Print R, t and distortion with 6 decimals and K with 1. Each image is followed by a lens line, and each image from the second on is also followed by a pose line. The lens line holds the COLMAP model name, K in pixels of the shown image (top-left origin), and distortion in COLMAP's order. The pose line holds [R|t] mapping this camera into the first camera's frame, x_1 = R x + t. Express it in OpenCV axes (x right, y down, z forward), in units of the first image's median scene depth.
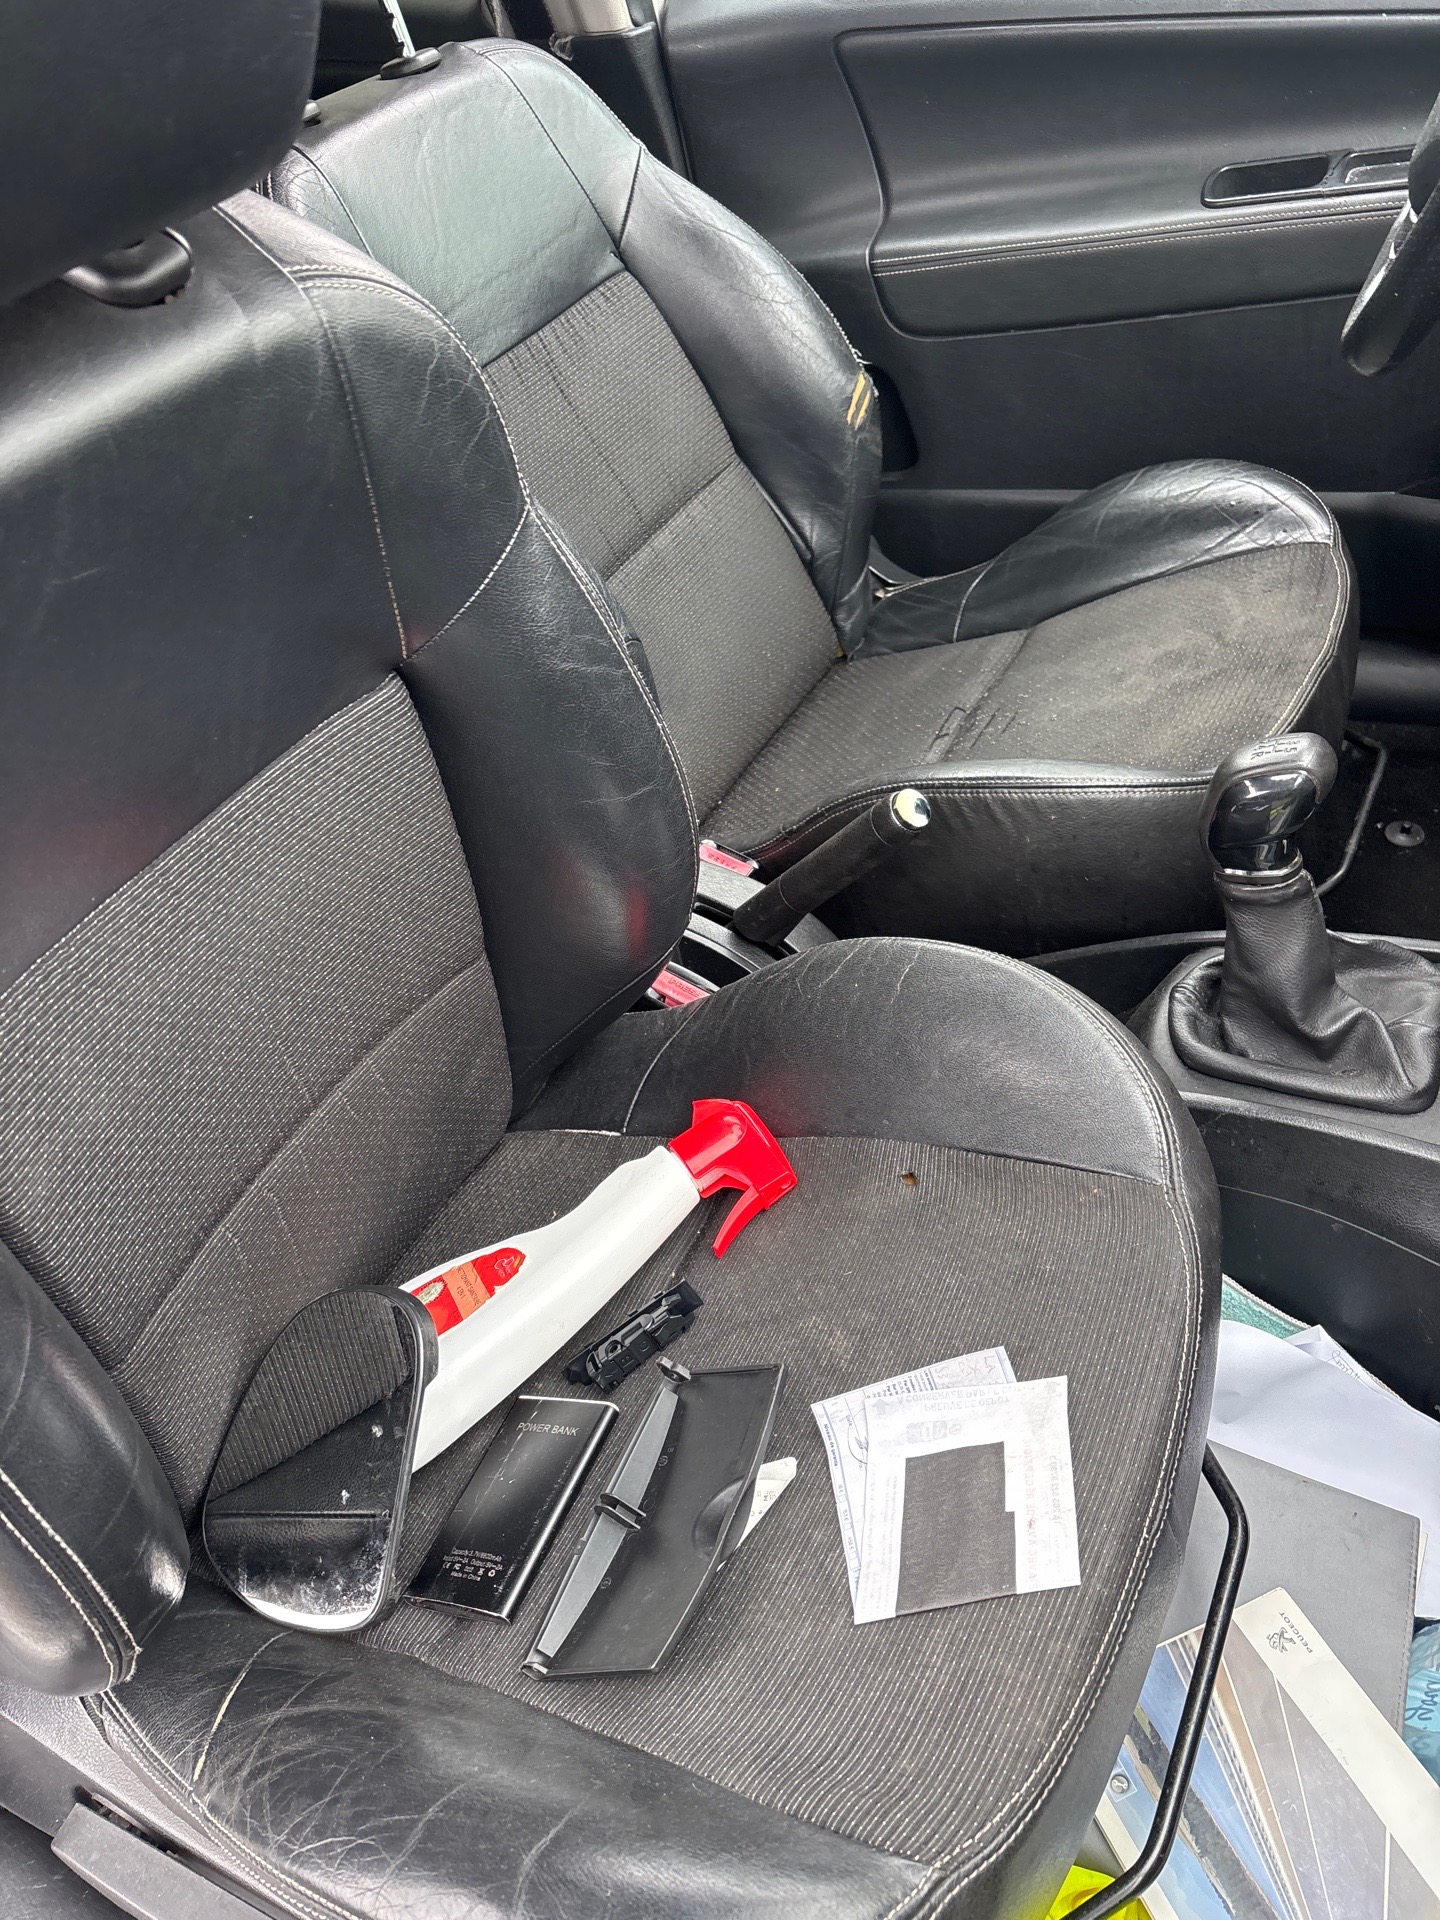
lens RADIAL K [[1445.0, 0, 720.0], [0, 1445.0, 960.0], [0, 0, 1]] dist [0.002604, 0.001631]
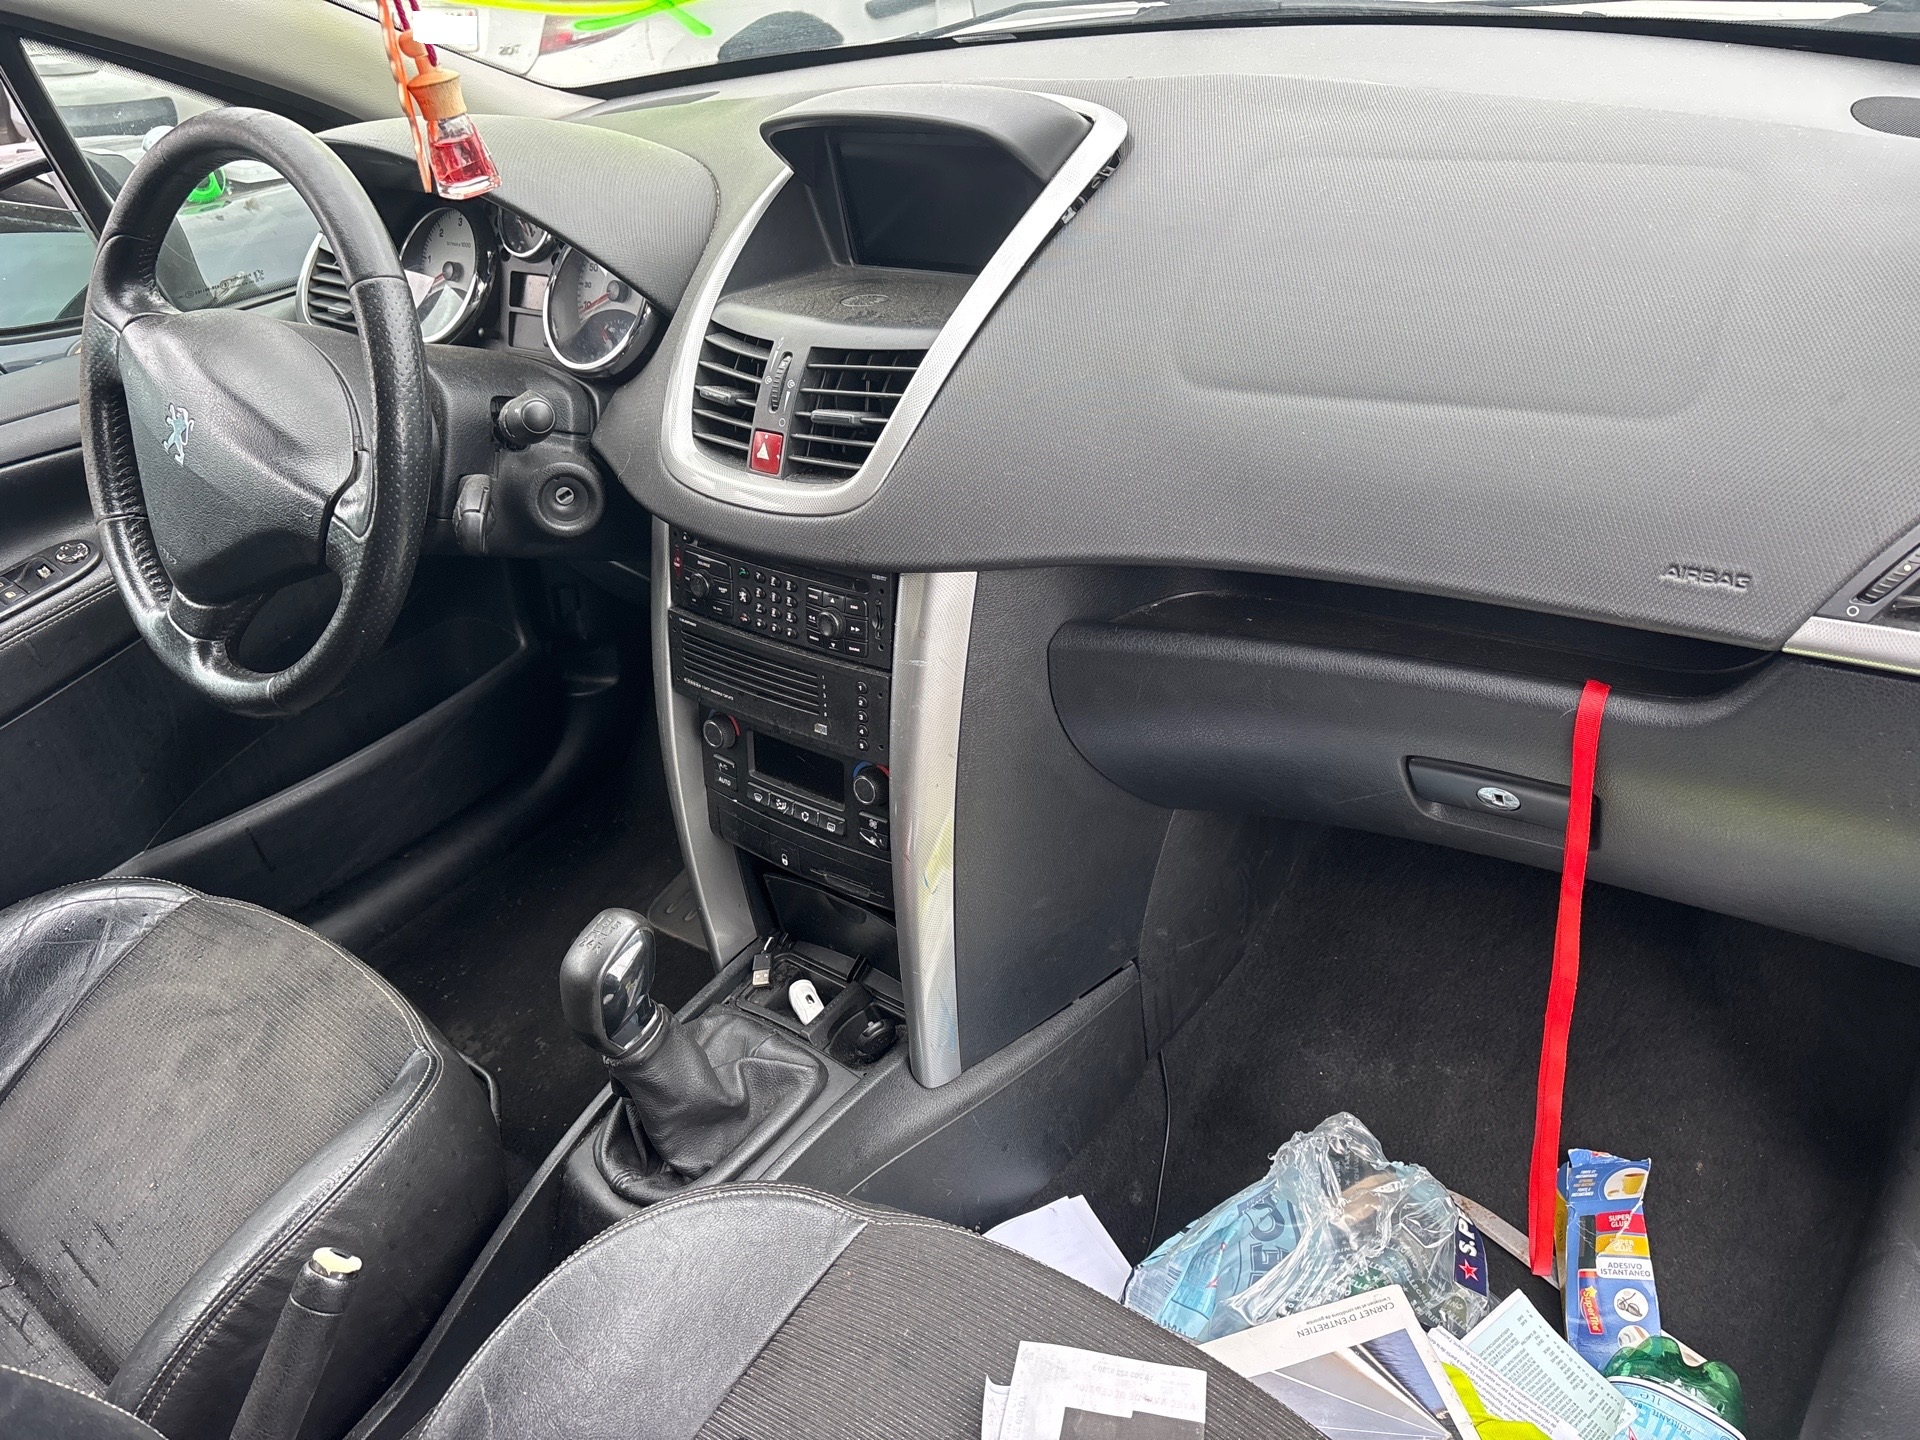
lens RADIAL K [[1444.3, 0, 960.0], [0, 1444.3, 720.0], [0, 0, 1]] dist [0.000145, -0.000210]
pose [[0.215587, -0.412374, 0.885138, -0.405036], [0.709713, 0.688764, 0.148026, -0.181044], [-0.670693, 0.596282, 0.441156, 0.141127]]
